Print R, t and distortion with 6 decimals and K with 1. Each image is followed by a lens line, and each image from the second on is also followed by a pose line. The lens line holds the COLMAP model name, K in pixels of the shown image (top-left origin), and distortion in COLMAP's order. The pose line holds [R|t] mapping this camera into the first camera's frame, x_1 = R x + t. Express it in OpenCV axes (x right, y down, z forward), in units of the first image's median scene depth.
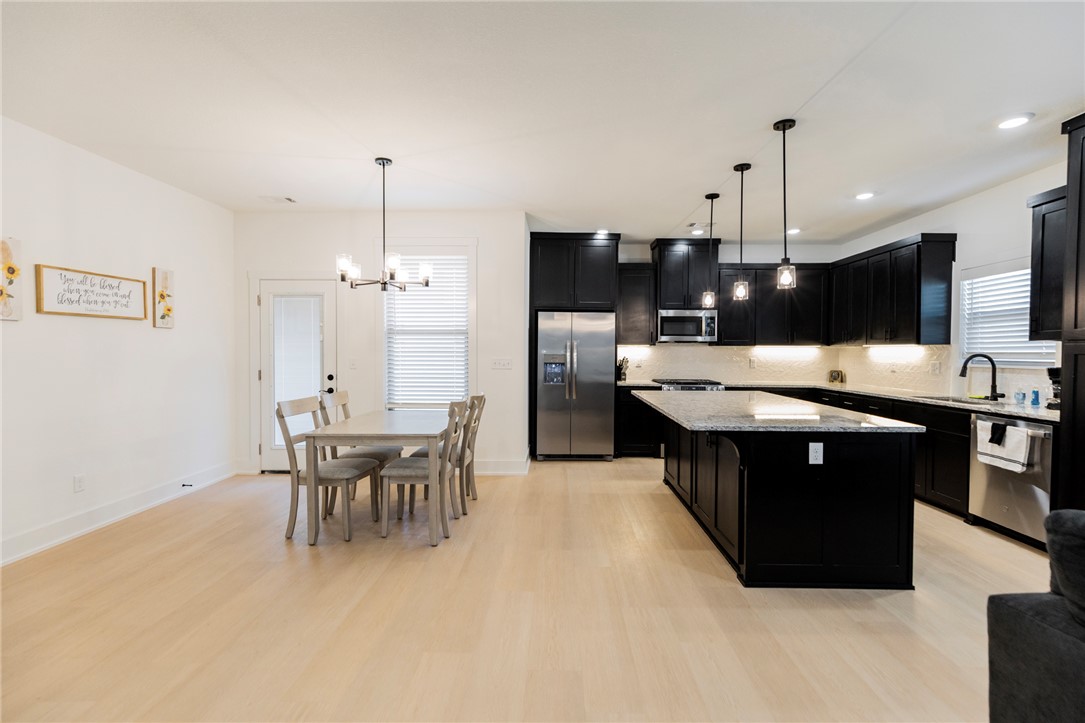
lens RADIAL K [[499.8, 0, 543.3], [0, 499.8, 363.4], [0, 0, 1]] dist [0.001353, 0.002132]
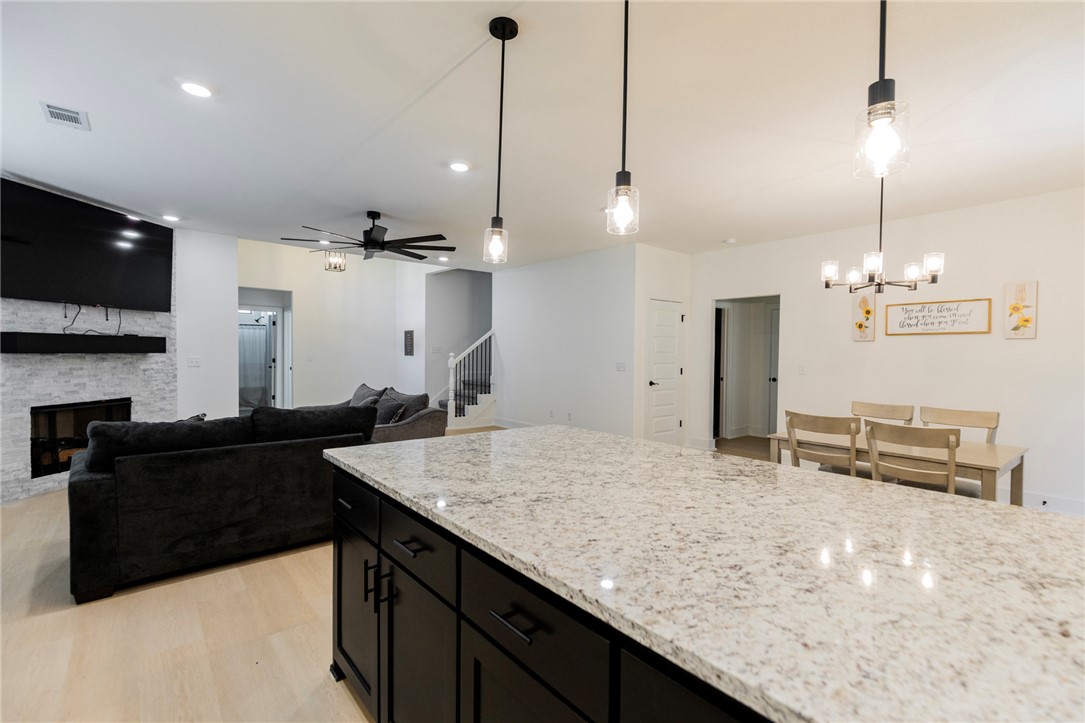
lens RADIAL K [[499.8, 0, 554.0], [0, 499.8, 352.4], [0, 0, 1]] dist [0.001353, 0.002132]
pose [[-0.756392, -0.013210, -0.653985, 0.591324], [-0.031835, 0.999355, 0.016634, -0.028256], [0.653343, 0.033401, -0.756325, 1.080992]]
